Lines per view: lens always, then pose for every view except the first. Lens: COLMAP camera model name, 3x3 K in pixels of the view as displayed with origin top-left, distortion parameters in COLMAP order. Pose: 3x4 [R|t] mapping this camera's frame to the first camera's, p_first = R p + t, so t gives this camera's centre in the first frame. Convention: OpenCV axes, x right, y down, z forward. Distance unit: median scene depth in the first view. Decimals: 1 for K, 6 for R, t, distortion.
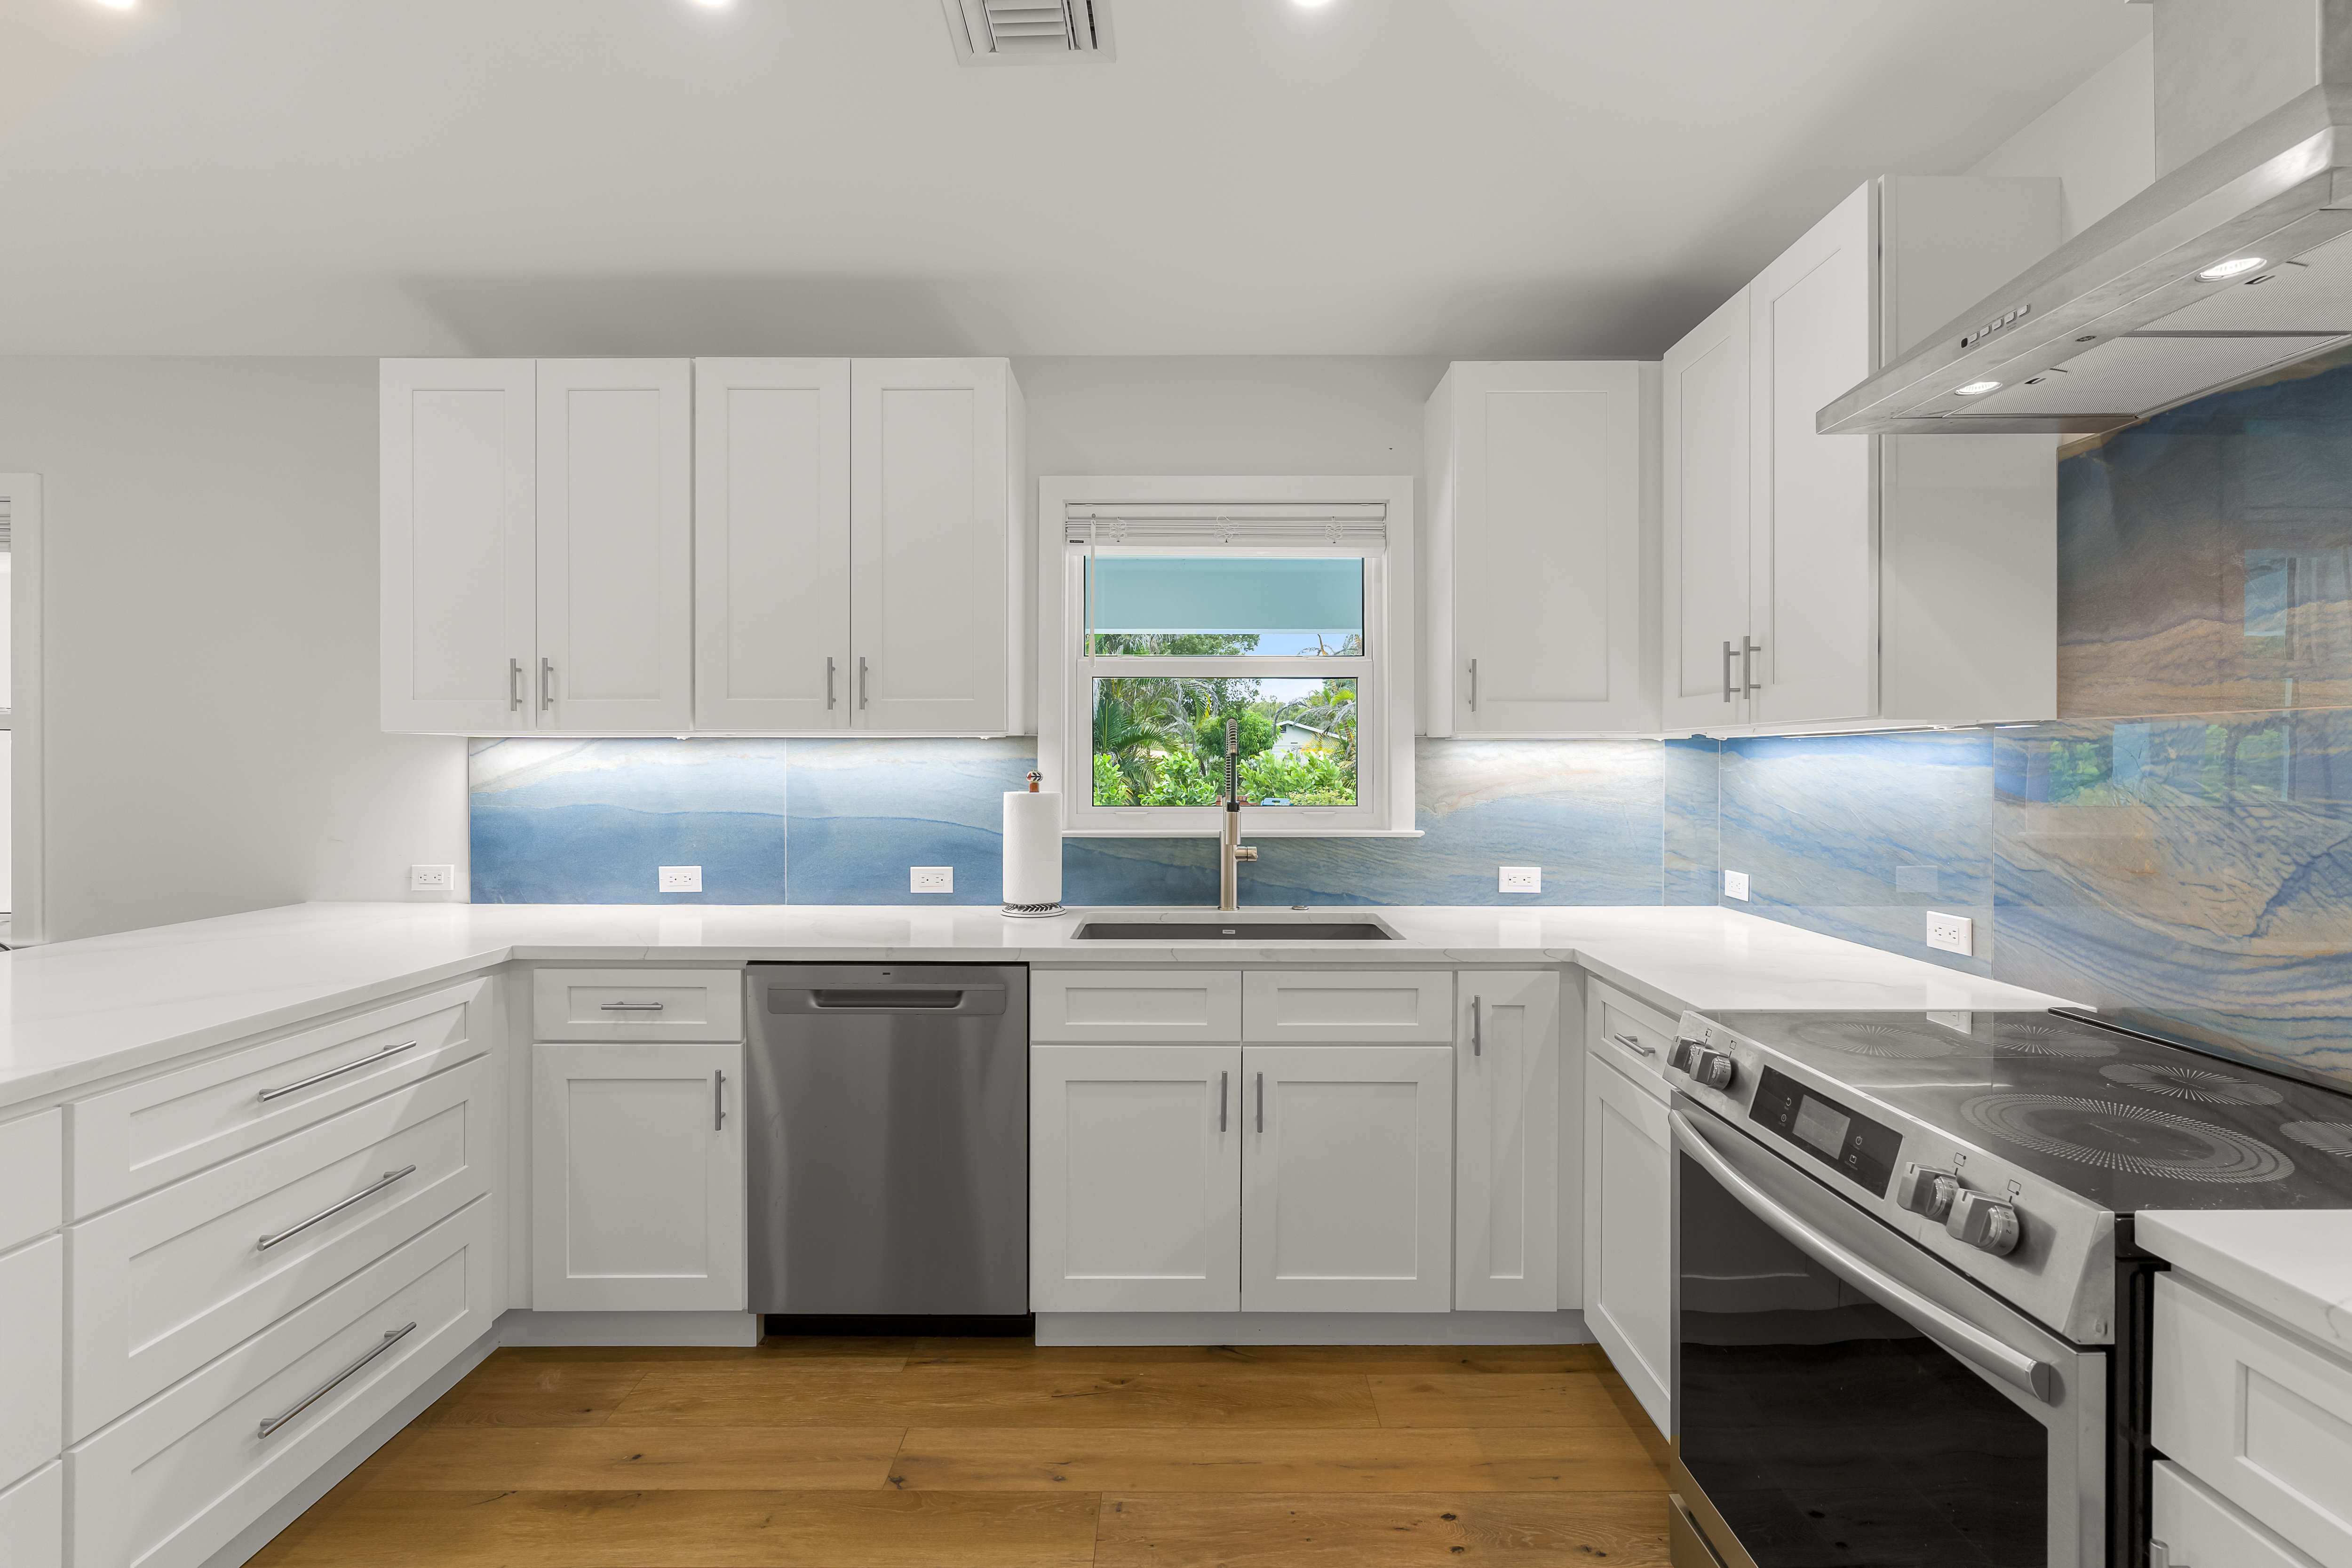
lens RADIAL K [[1046.5, 0, 1188.8], [0, 1046.5, 762.1], [0, 0, 1]] dist [-0.008878, 0.003170]
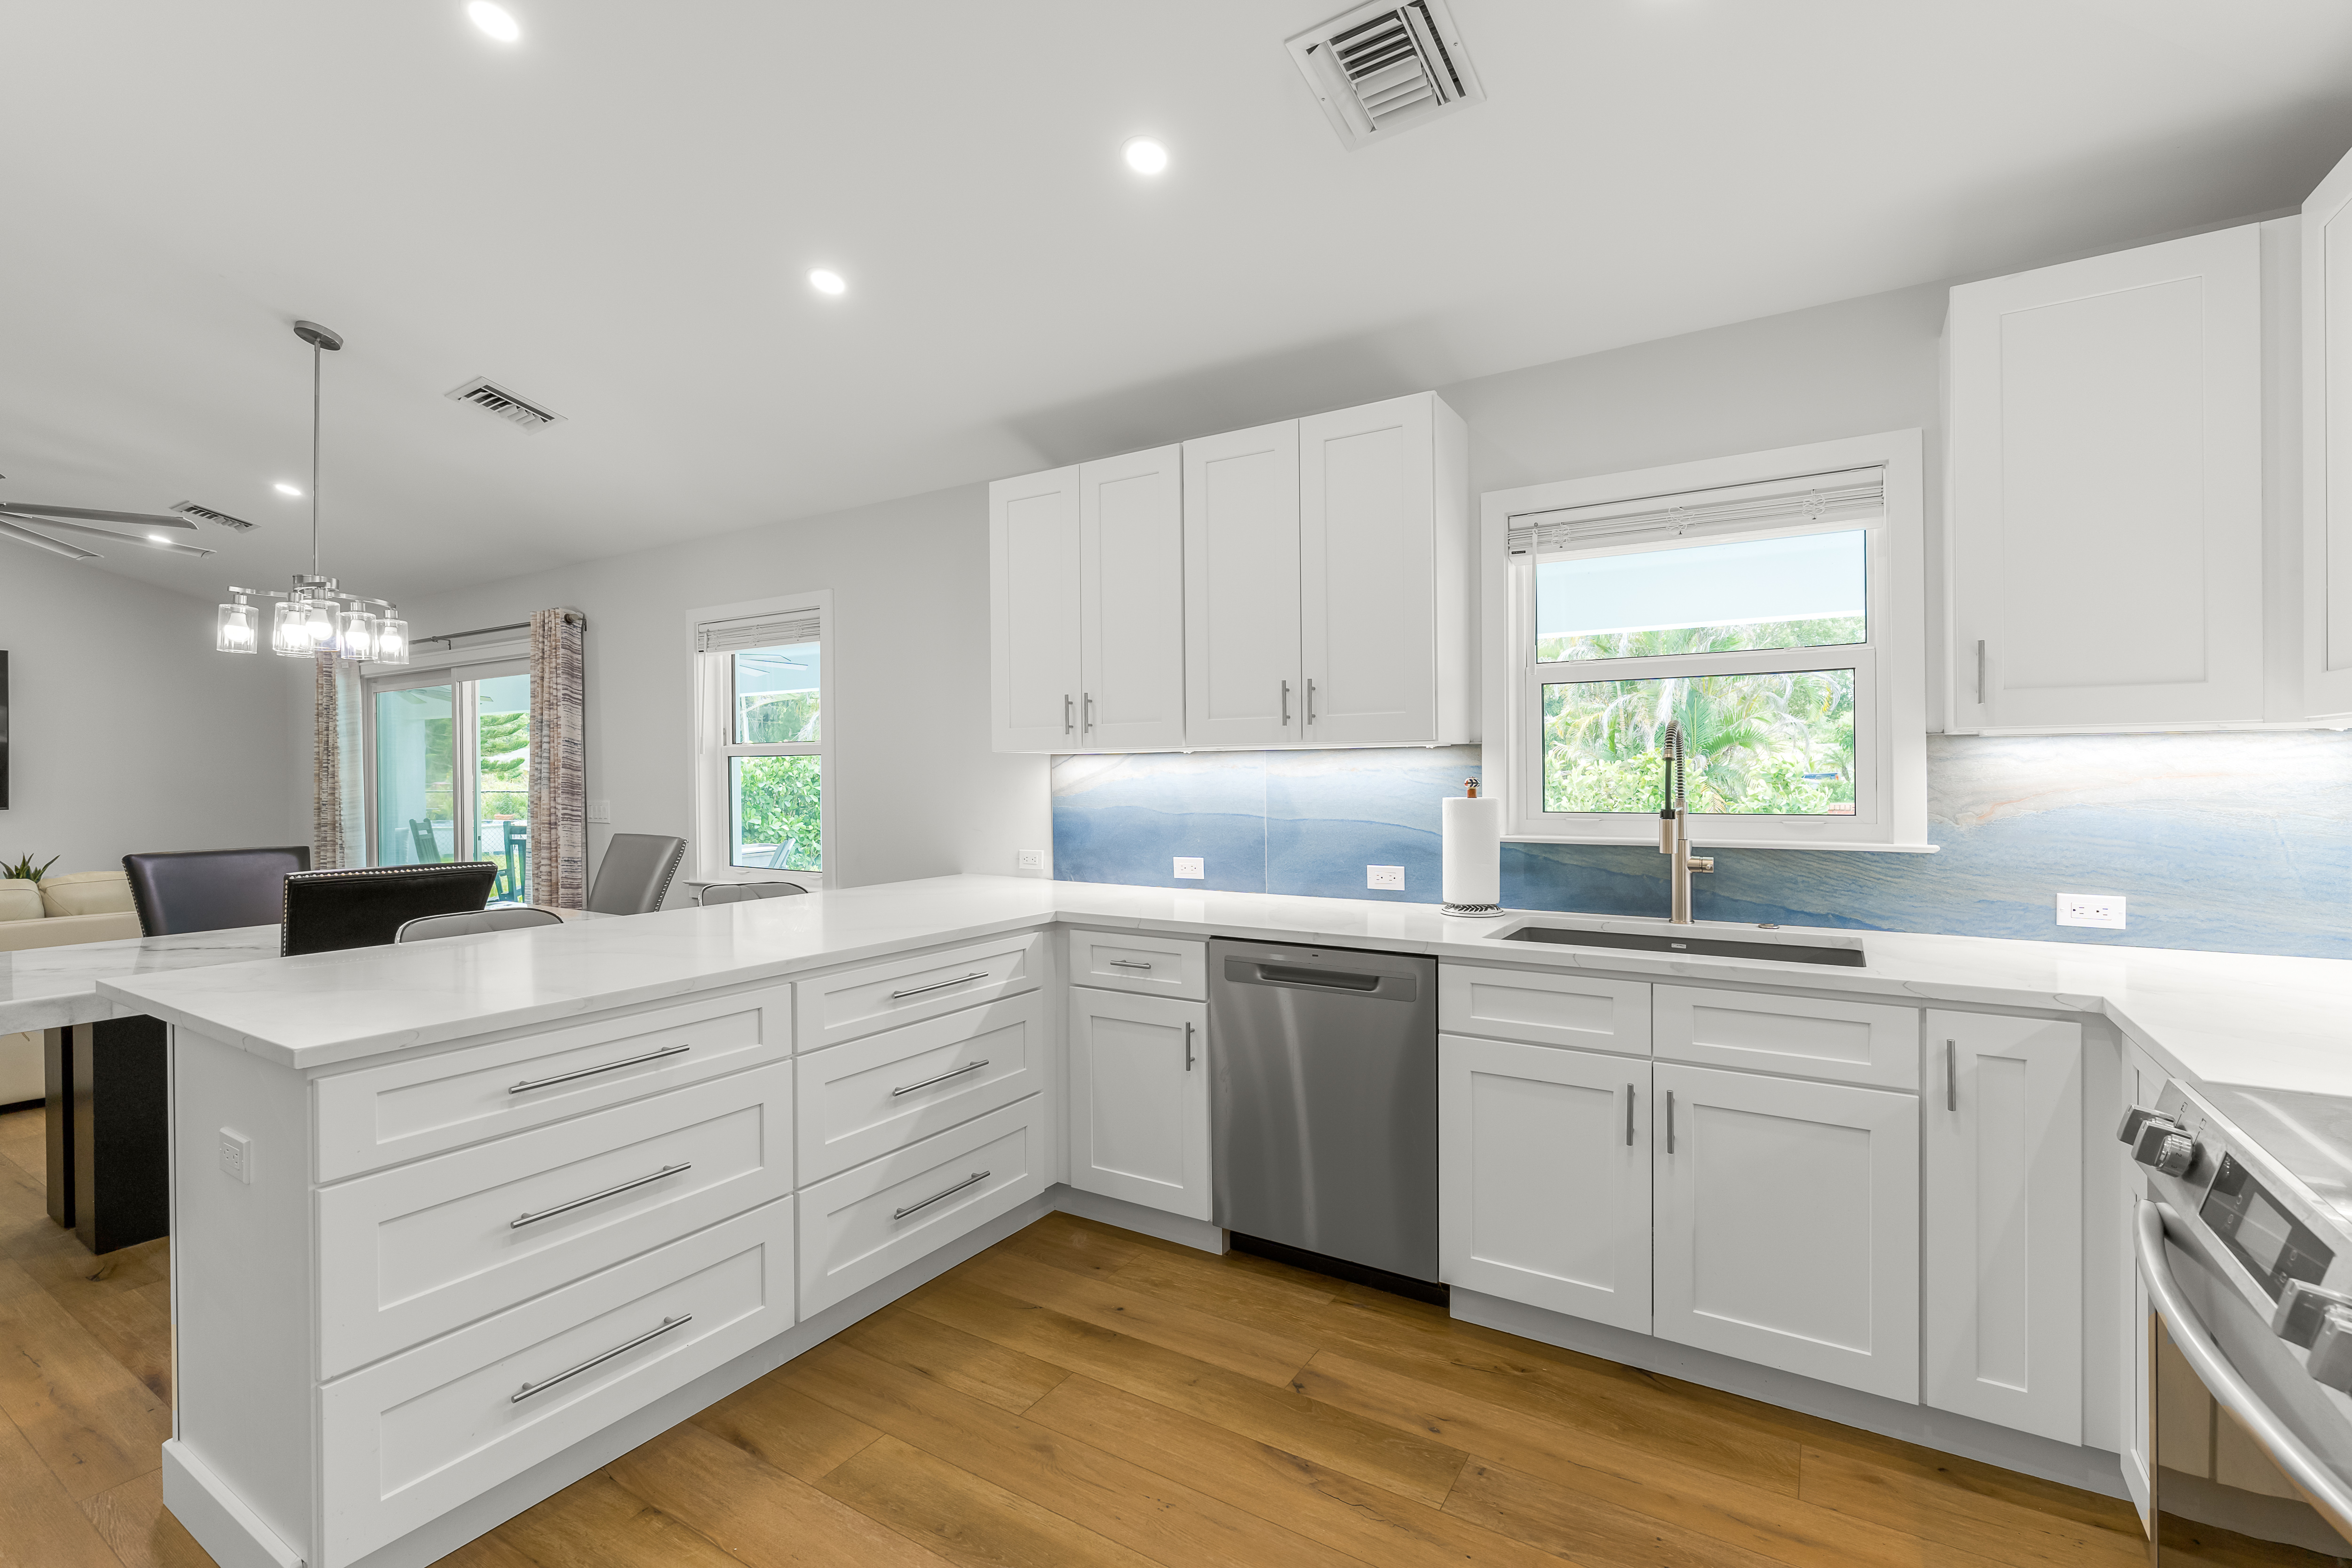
lens RADIAL K [[1046.5, 0, 1176.4], [0, 1046.5, 770.2], [0, 0, 1]] dist [-0.008878, 0.003170]
pose [[0.844321, -0.009140, -0.535760, 0.198192], [0.010339, 0.999946, -0.000764, -0.001268], [0.535738, -0.004894, 0.844370, -0.047772]]
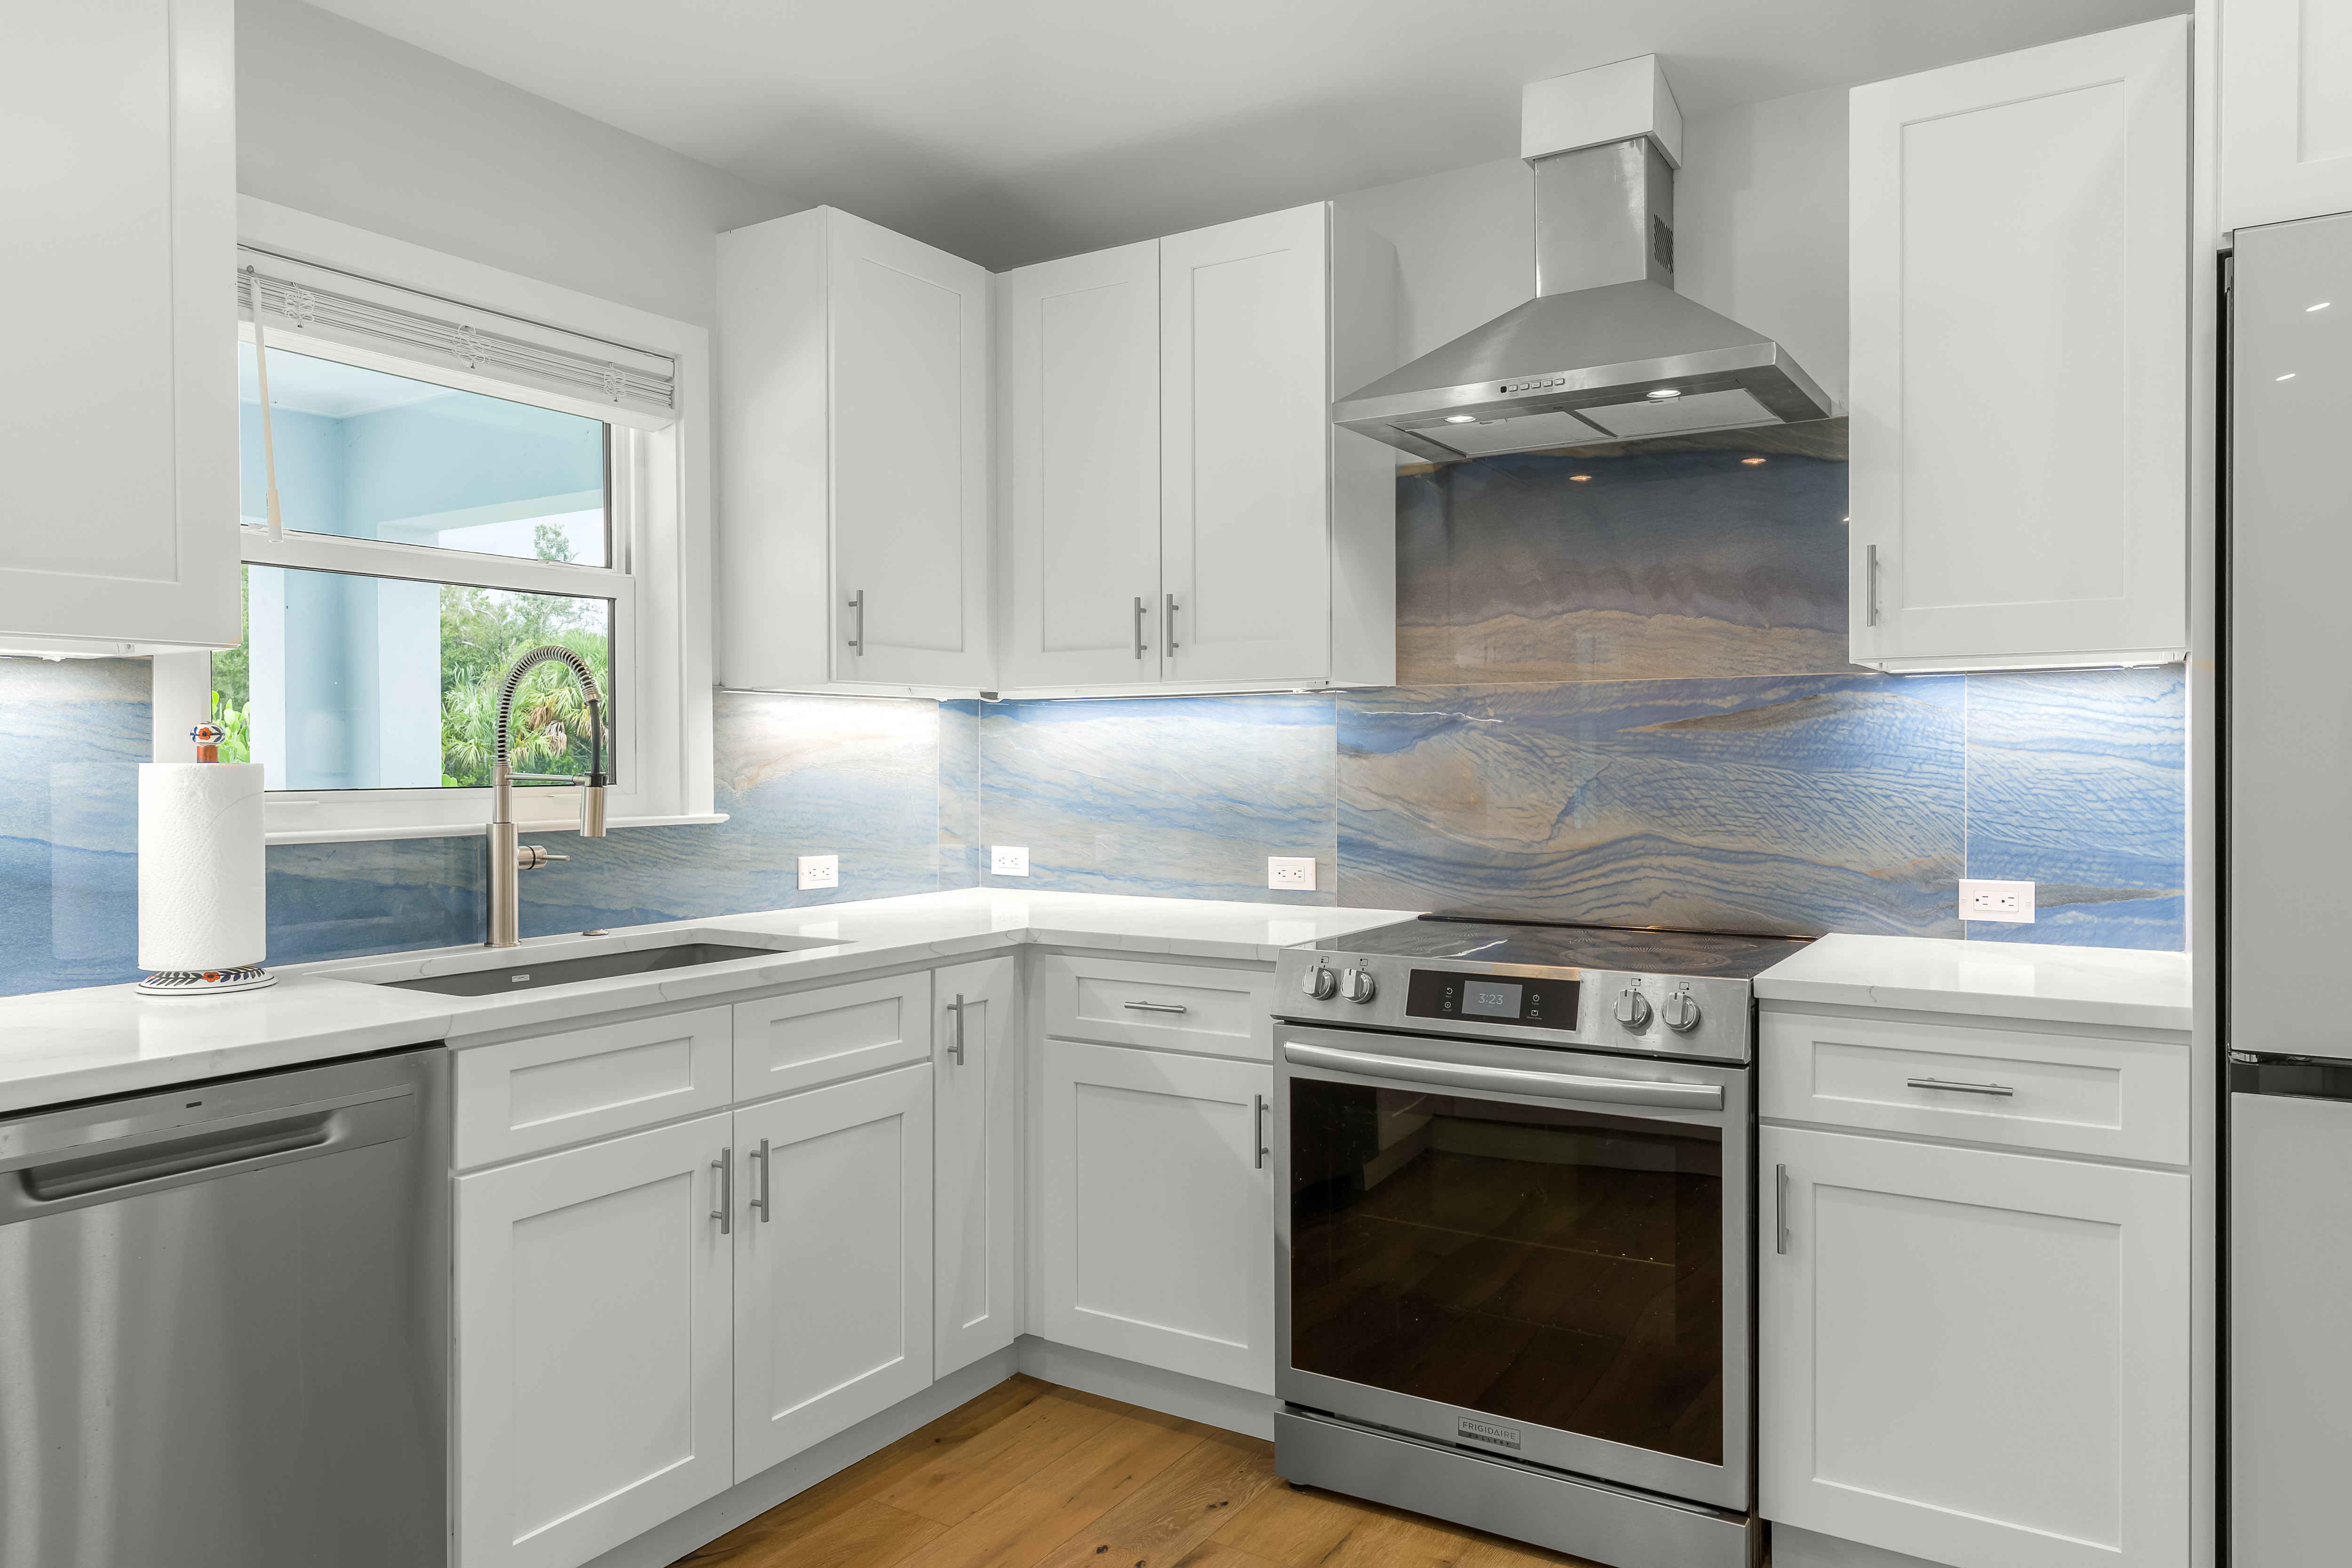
lens RADIAL K [[1555.4, 0, 1162.1], [0, 1555.4, 767.4], [0, 0, 1]] dist [0.000910, 0.002153]
pose [[0.541676, -0.007982, 0.840549, -0.676393], [0.003111, 0.999967, 0.007491, 0.032084], [-0.840581, -0.001443, 0.541683, 0.184564]]
